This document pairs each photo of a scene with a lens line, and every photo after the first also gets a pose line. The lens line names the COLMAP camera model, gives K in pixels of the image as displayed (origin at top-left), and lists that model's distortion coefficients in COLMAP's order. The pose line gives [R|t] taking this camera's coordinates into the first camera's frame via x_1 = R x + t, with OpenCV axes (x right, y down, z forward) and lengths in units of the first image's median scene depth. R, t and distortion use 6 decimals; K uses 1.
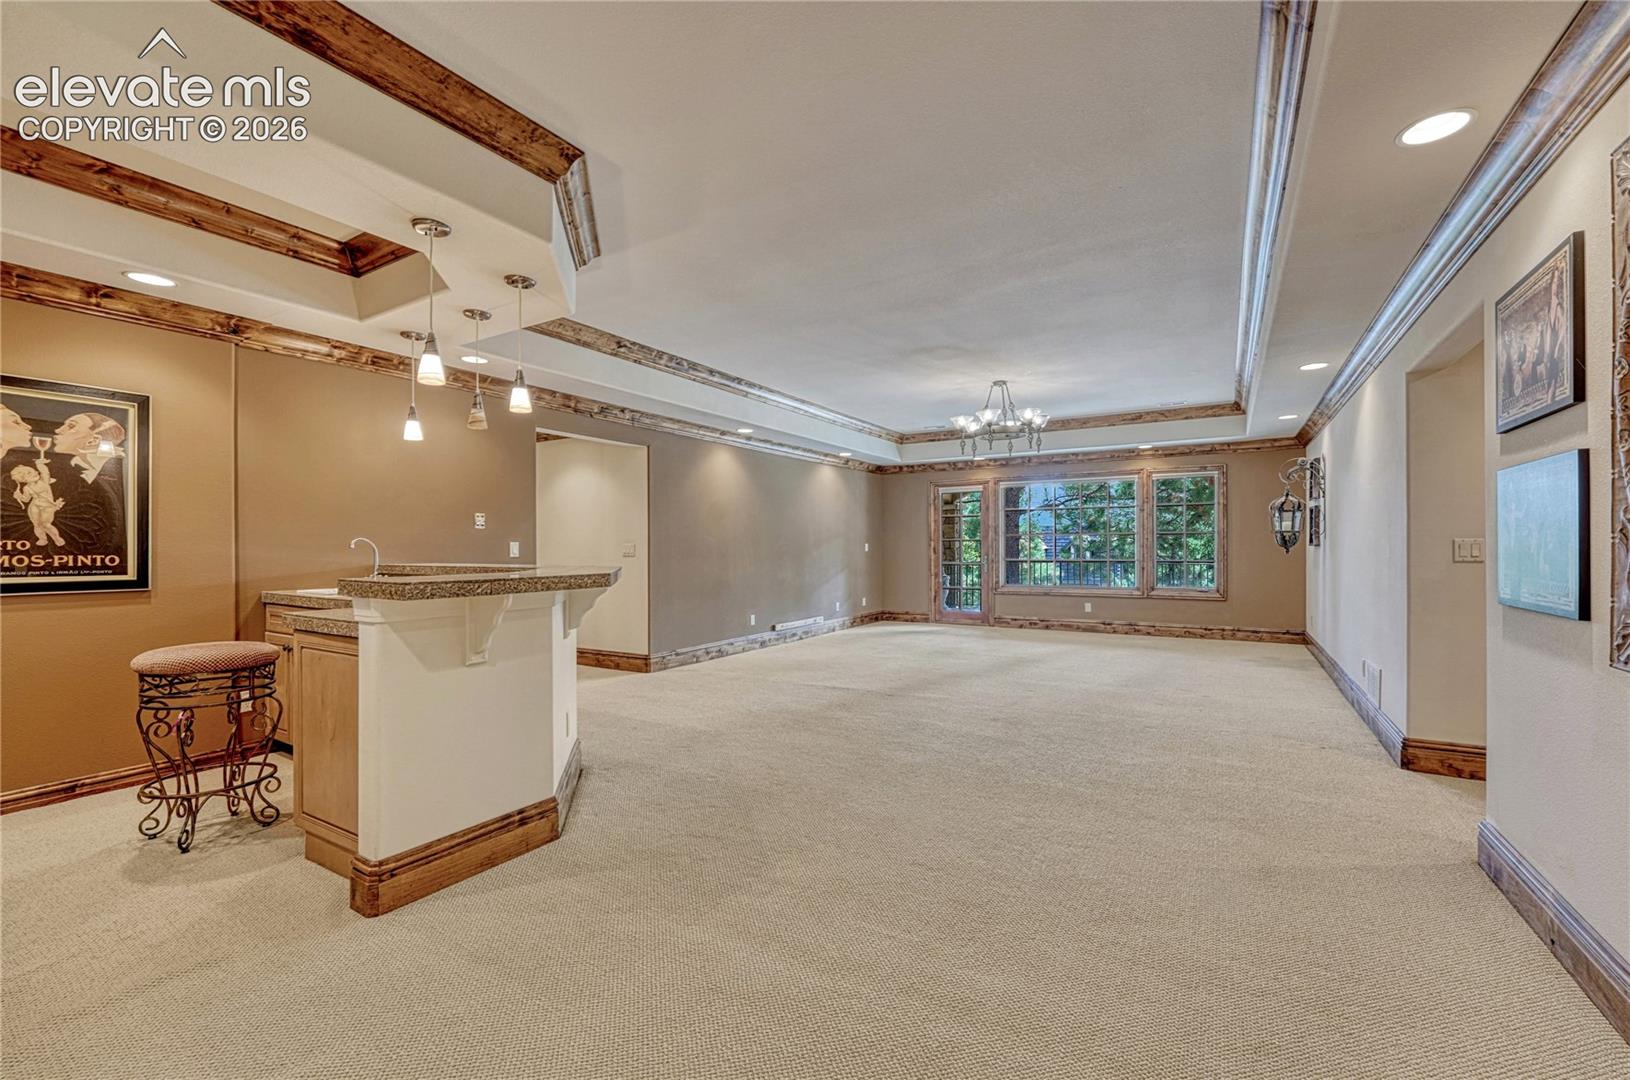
lens RADIAL K [[680.0, 0, 805.7], [0, 680.0, 544.3], [0, 0, 1]] dist [0.000504, 0.000159]
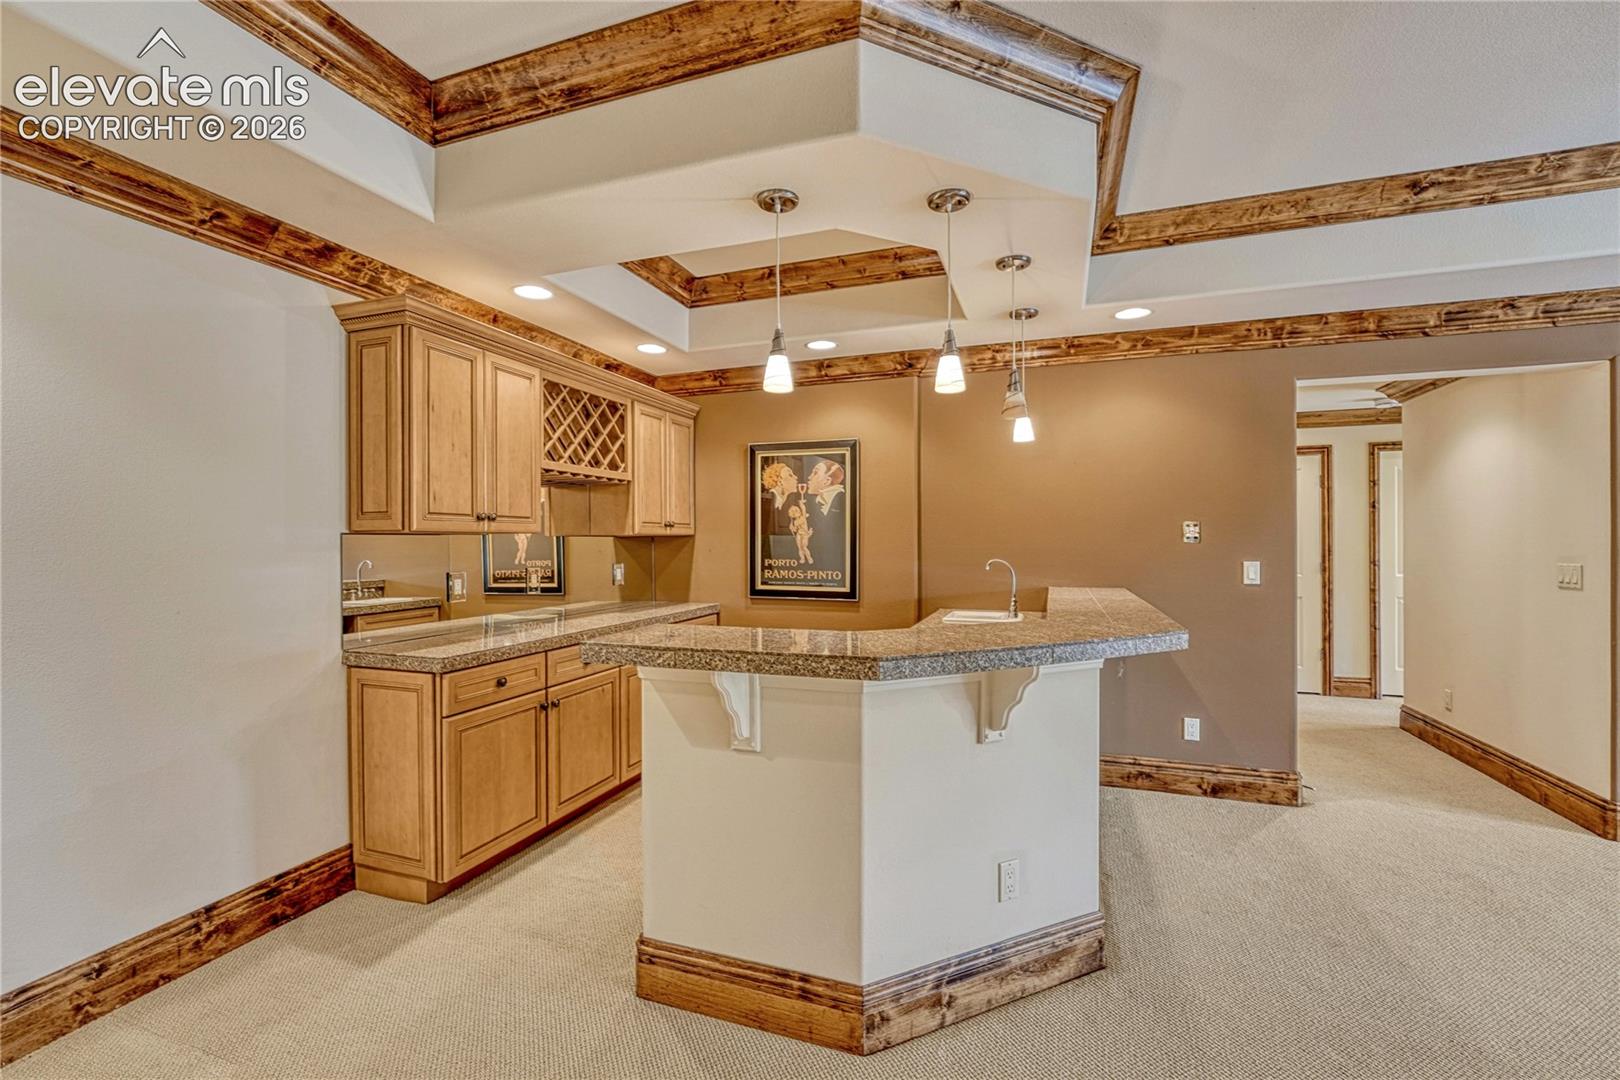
lens RADIAL K [[689.5, 0, 809.0], [0, 689.5, 540.8], [0, 0, 1]] dist [-0.008481, -0.000021]
pose [[0.213909, 0.003390, -0.976848, 0.223525], [0.007056, 0.999963, 0.005015, -0.049397], [0.976828, -0.007966, 0.213877, 0.710748]]
